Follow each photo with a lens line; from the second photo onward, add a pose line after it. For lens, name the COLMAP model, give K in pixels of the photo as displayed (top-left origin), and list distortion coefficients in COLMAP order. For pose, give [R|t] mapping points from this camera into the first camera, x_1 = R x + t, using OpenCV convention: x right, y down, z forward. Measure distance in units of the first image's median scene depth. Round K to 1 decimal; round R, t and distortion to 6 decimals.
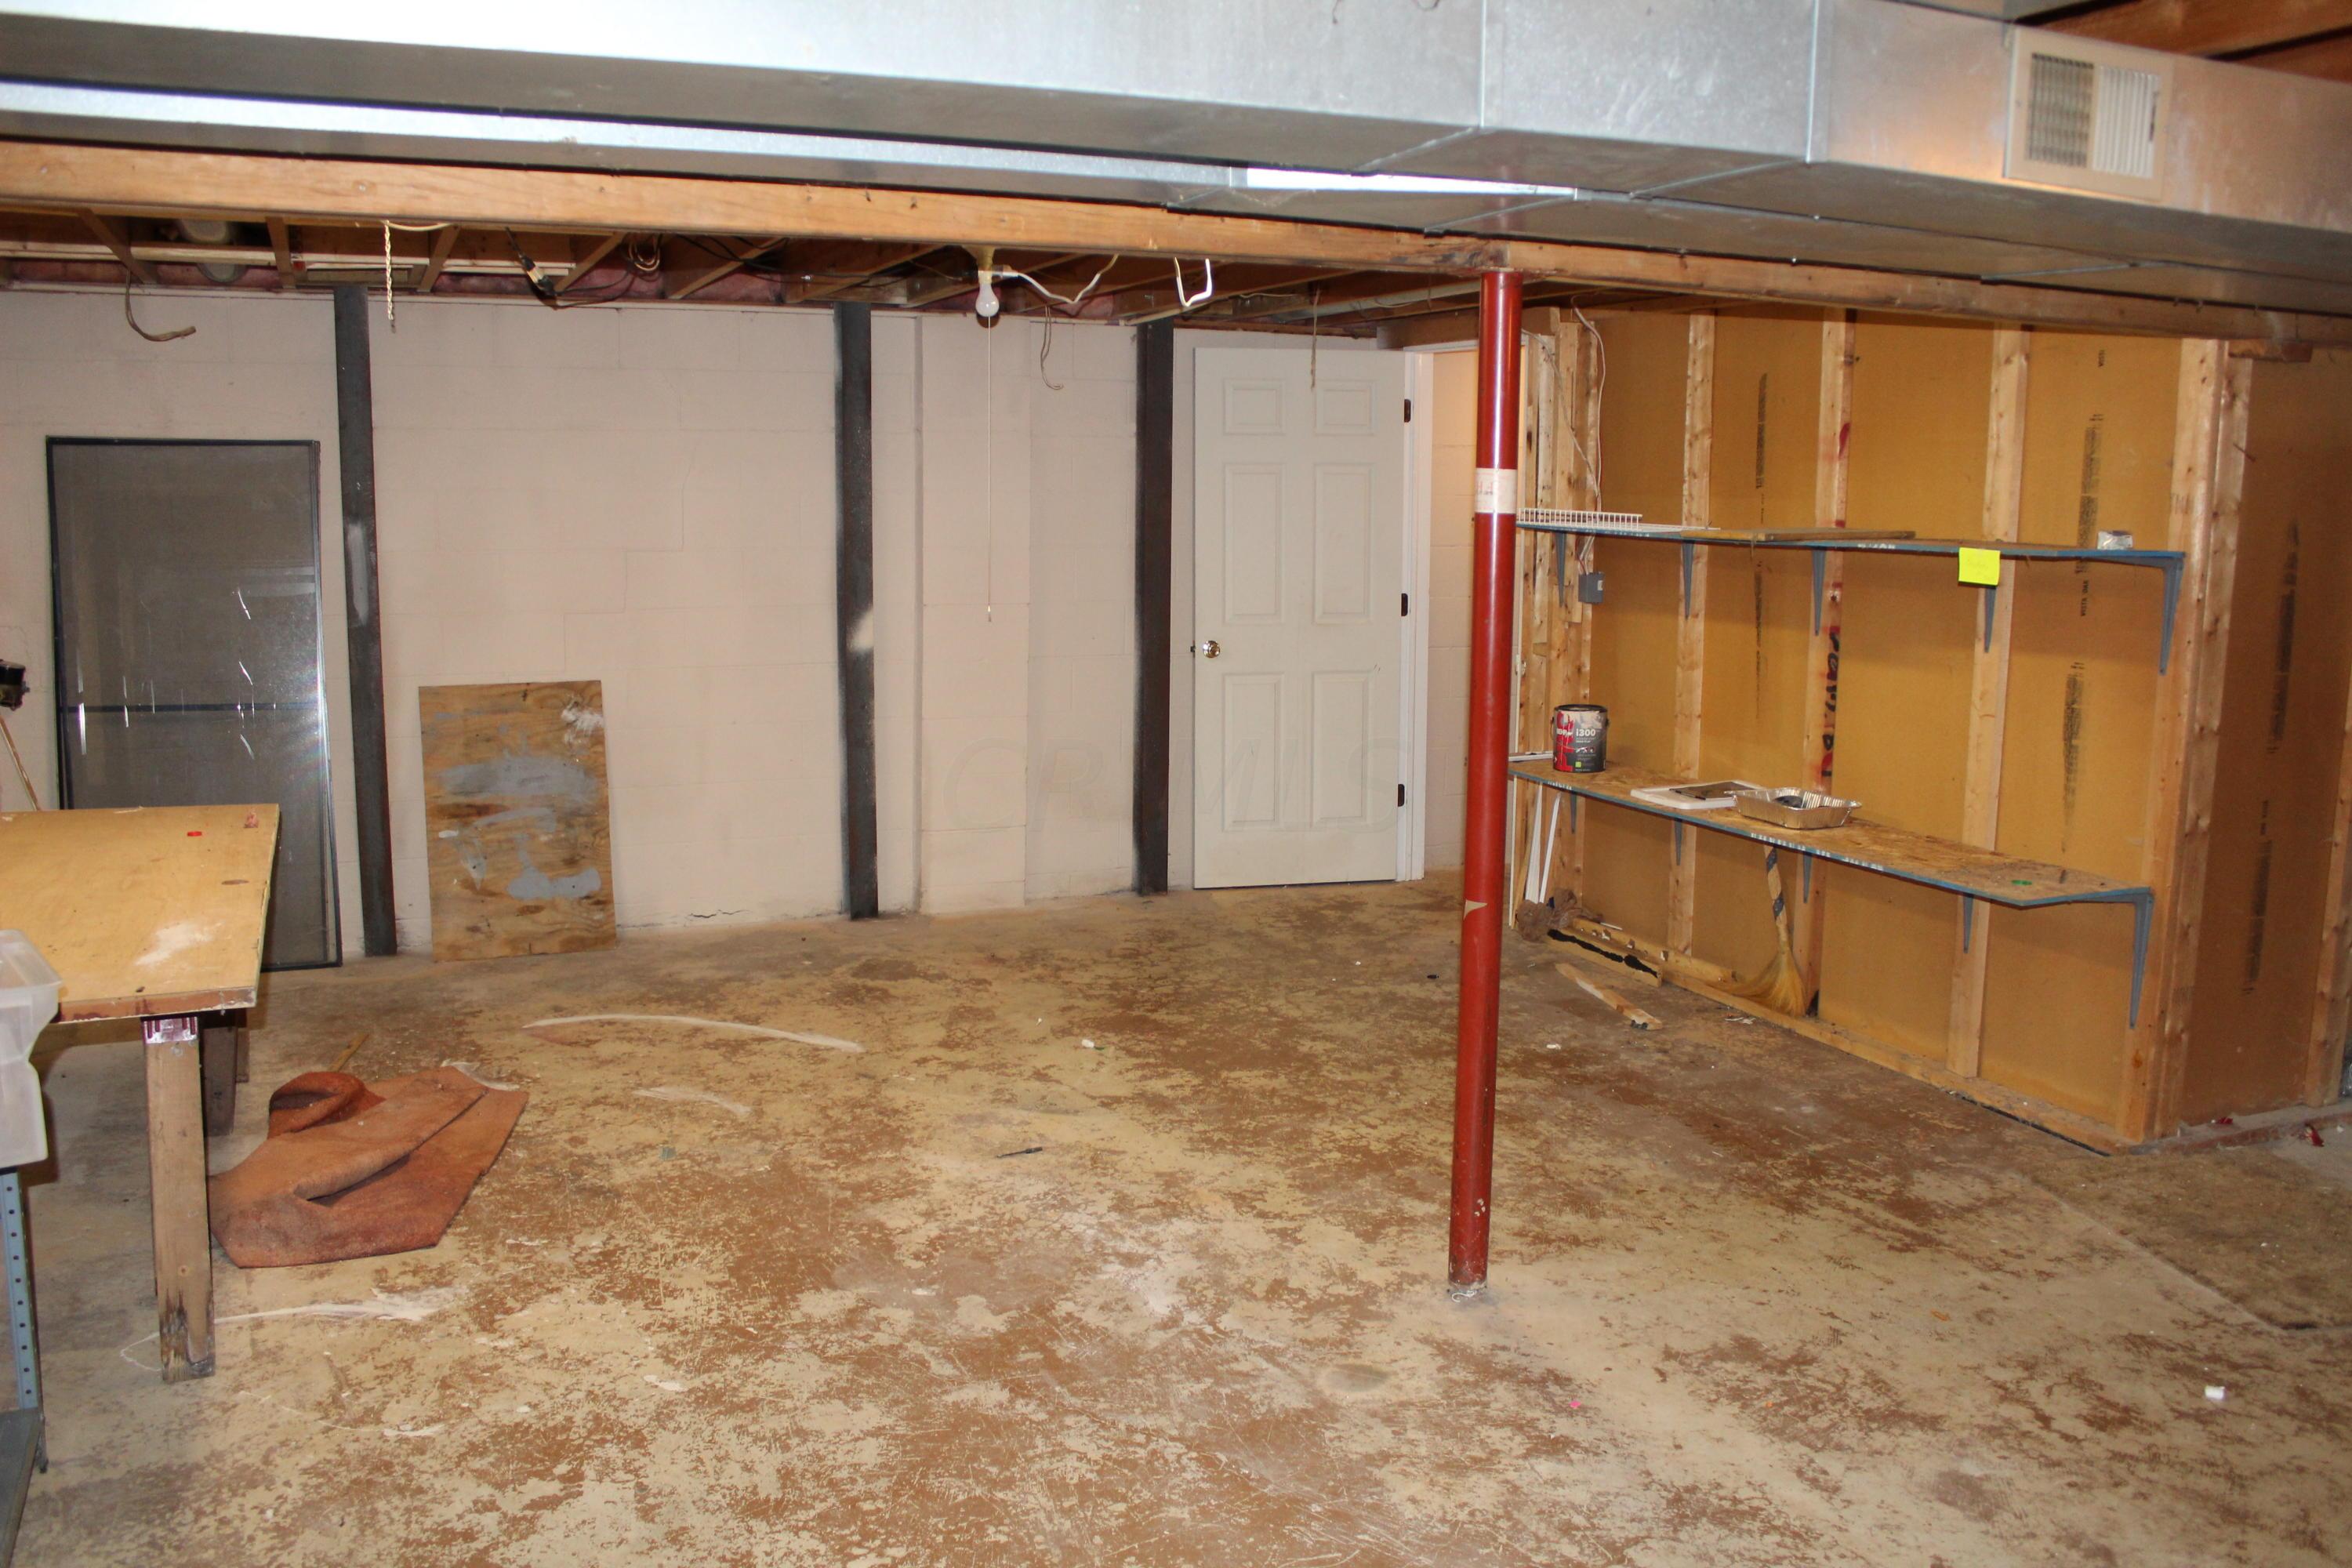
lens RADIAL K [[2003.6, 0, 1175.1], [0, 2003.6, 766.0], [0, 0, 1]] dist [-0.131069, 0.083432]
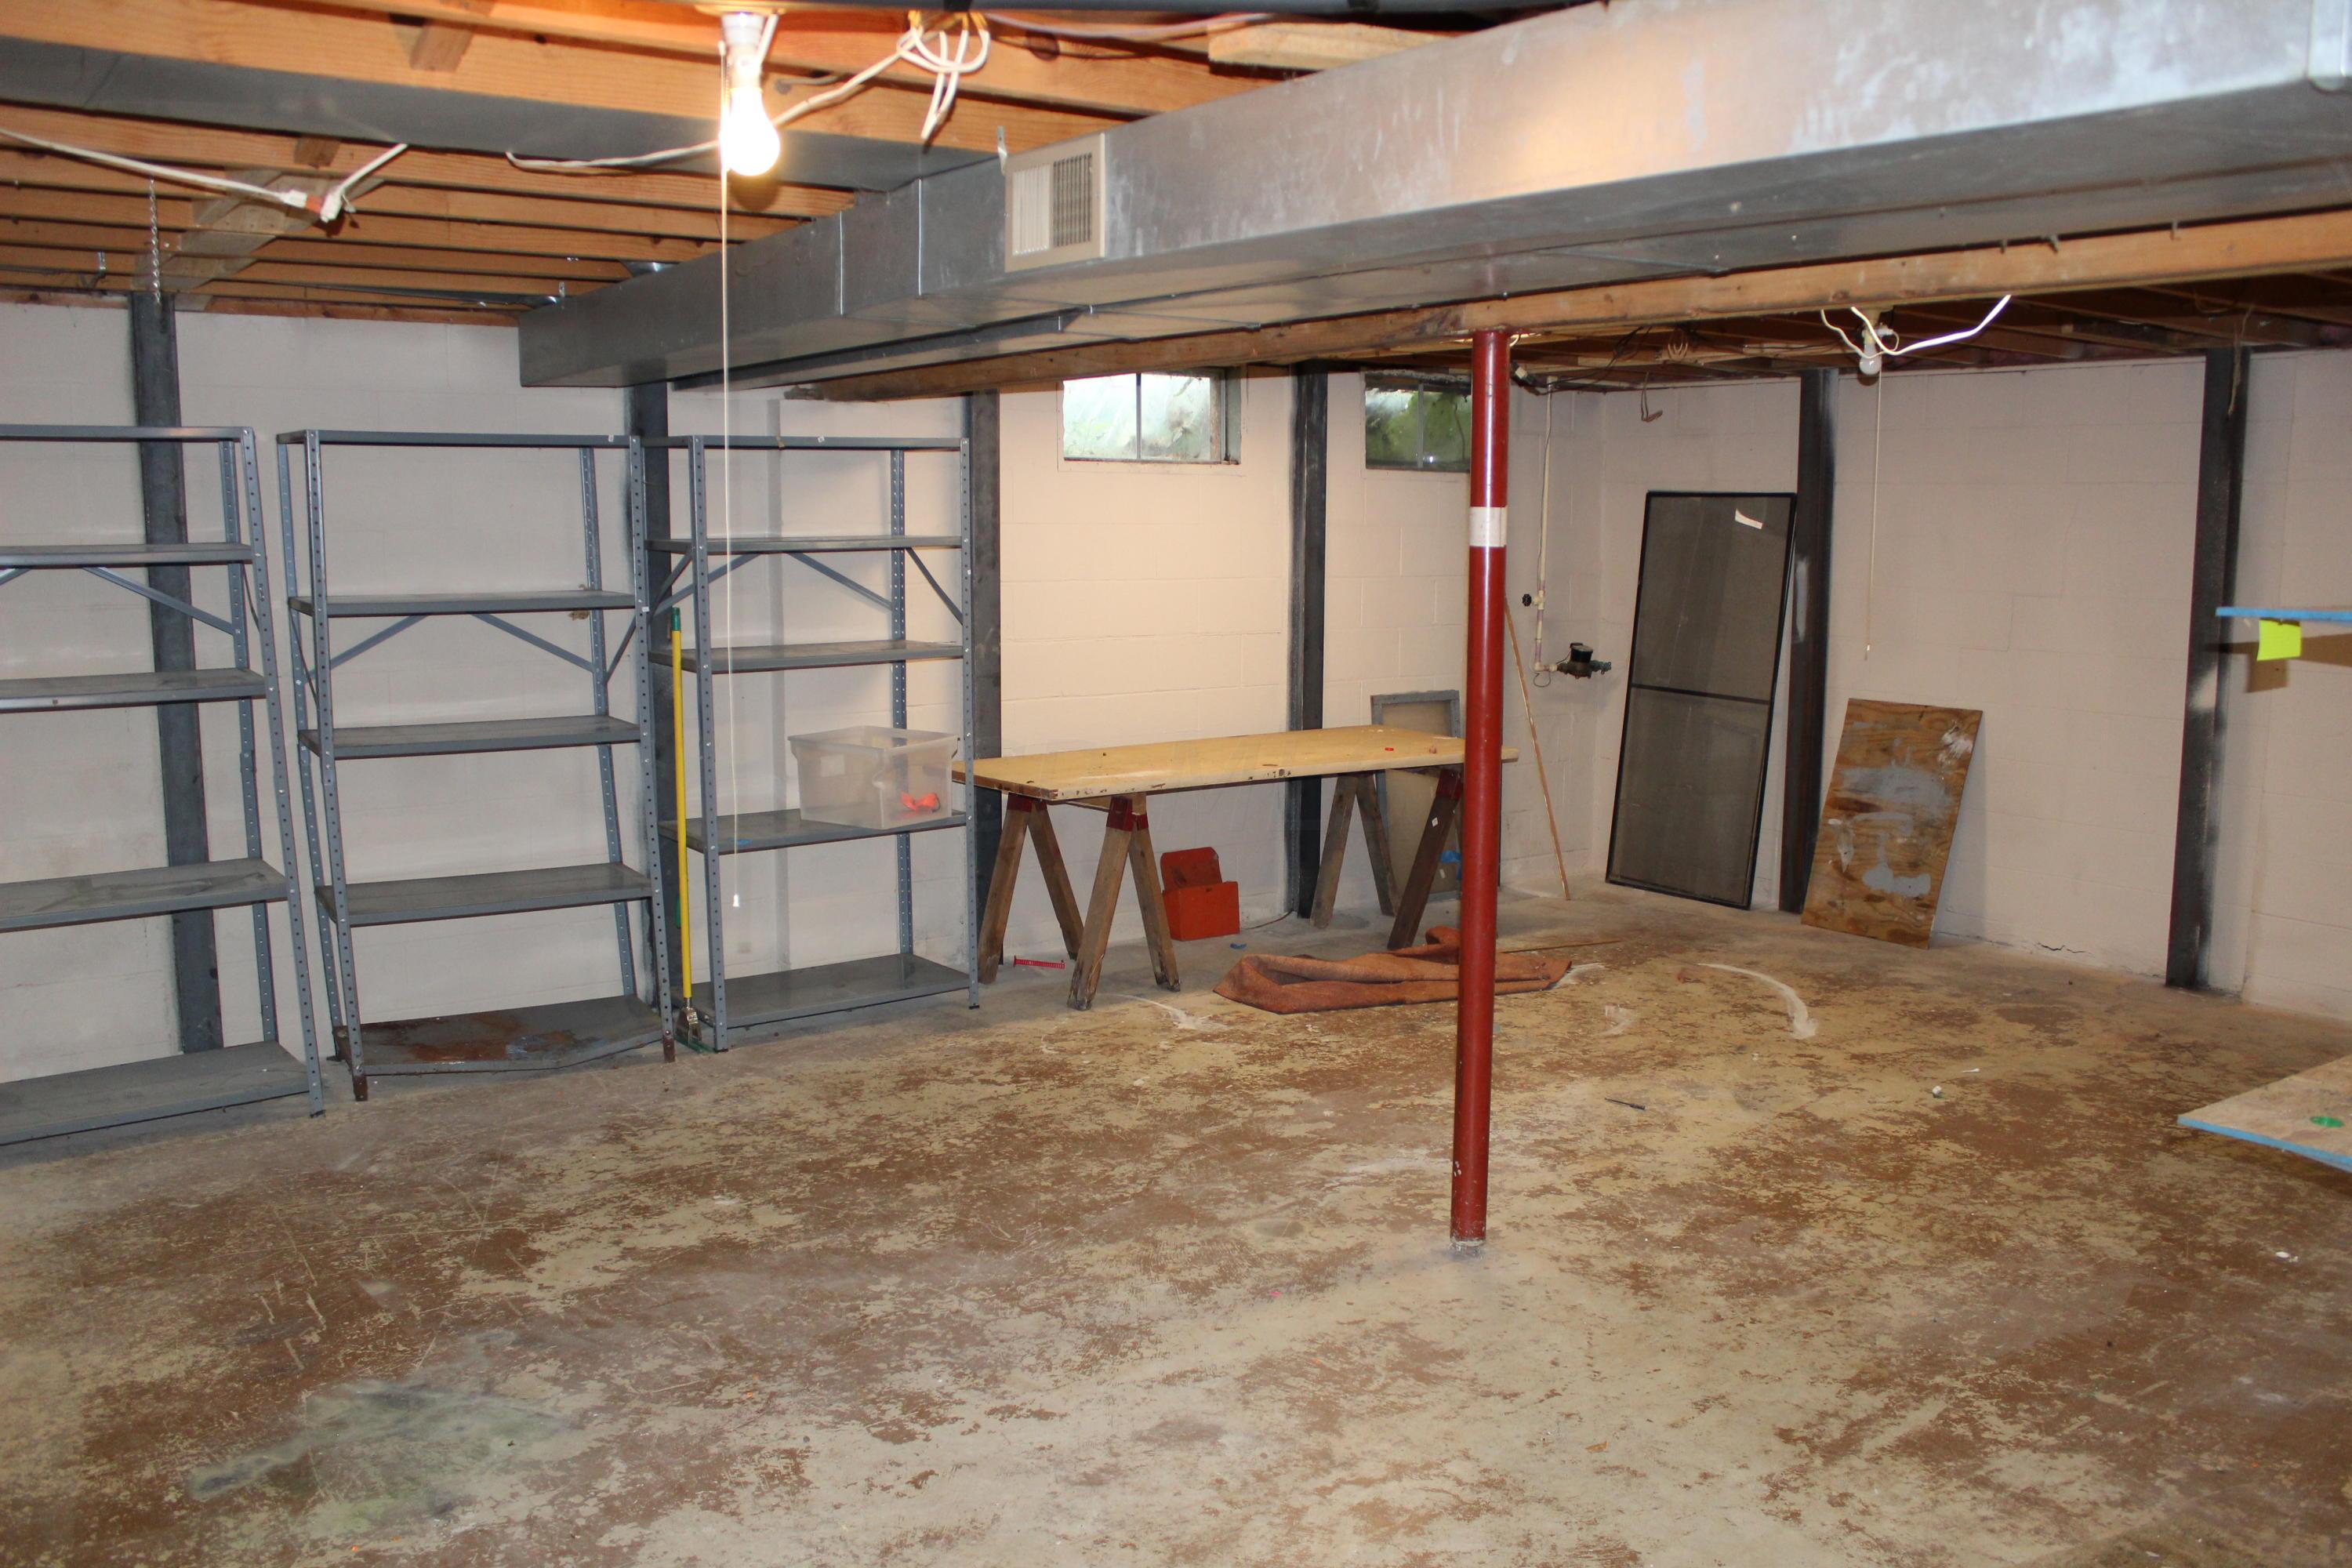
lens RADIAL K [[2003.6, 0, 1173.1], [0, 2003.6, 806.2], [0, 0, 1]] dist [-0.131069, 0.083432]
pose [[0.203573, 0.129404, -0.970470, 1.044100], [-0.137048, 0.985234, 0.102625, -0.063289], [0.969420, 0.112110, 0.218302, 0.513396]]
